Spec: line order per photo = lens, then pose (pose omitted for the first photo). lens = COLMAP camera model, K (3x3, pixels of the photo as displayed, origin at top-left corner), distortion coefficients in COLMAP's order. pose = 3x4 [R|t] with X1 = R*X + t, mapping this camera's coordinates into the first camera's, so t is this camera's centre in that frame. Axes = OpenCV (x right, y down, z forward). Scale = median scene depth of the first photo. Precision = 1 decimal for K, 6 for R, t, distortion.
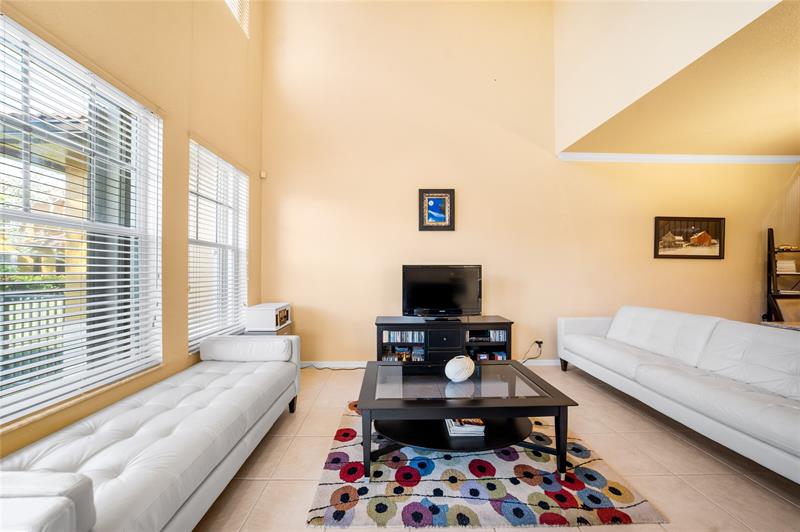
lens RADIAL K [[258.3, 0, 397.1], [0, 258.3, 269.9], [0, 0, 1]] dist [-0.015110, 0.000899]
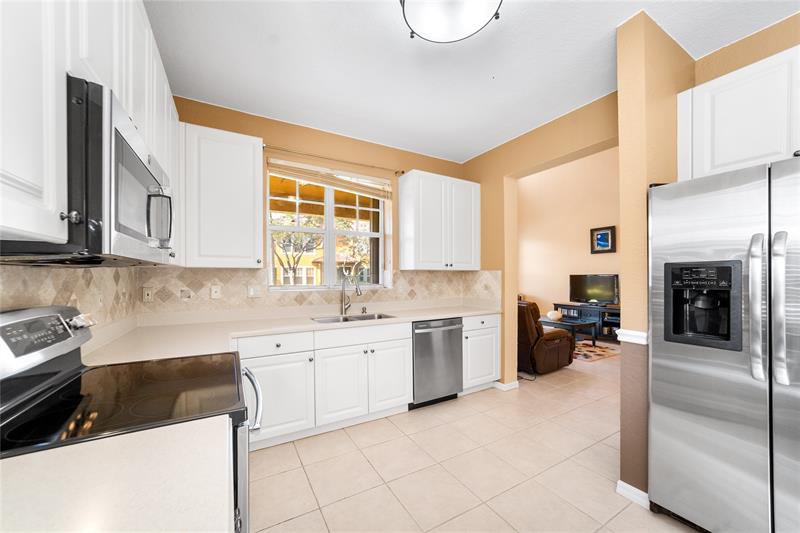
lens RADIAL K [[293.7, 0, 396.3], [0, 293.7, 278.6], [0, 0, 1]] dist [-0.008716, 0.001514]
pose [[0.482377, 0.005427, -0.875947, 1.138020], [-0.001164, 0.999984, 0.005555, -0.001619], [0.875963, -0.001660, 0.482376, -1.014410]]
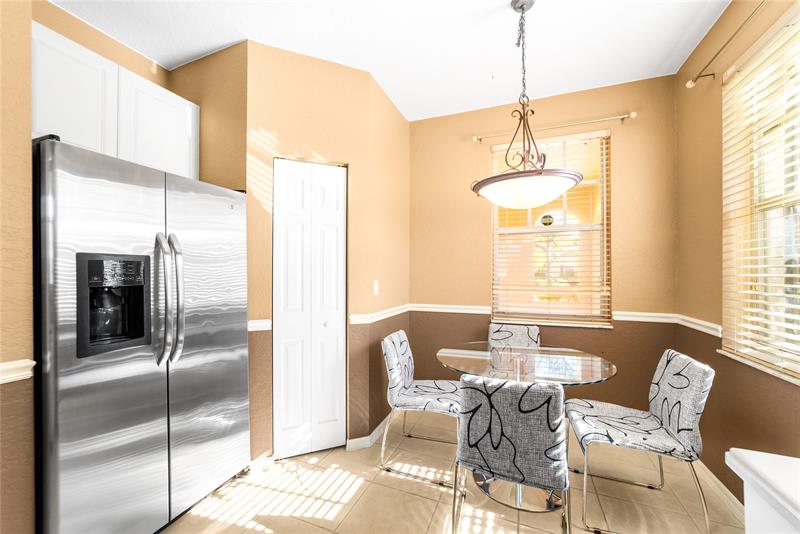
lens RADIAL K [[320.6, 0, 400.2], [0, 320.6, 271.1], [0, 0, 1]] dist [-0.020344, 0.004969]
pose [[0.407628, 0.004166, 0.913139, 0.754167], [0.002466, 0.999981, -0.005663, -0.000715], [-0.913145, 0.004560, 0.407610, -0.914882]]
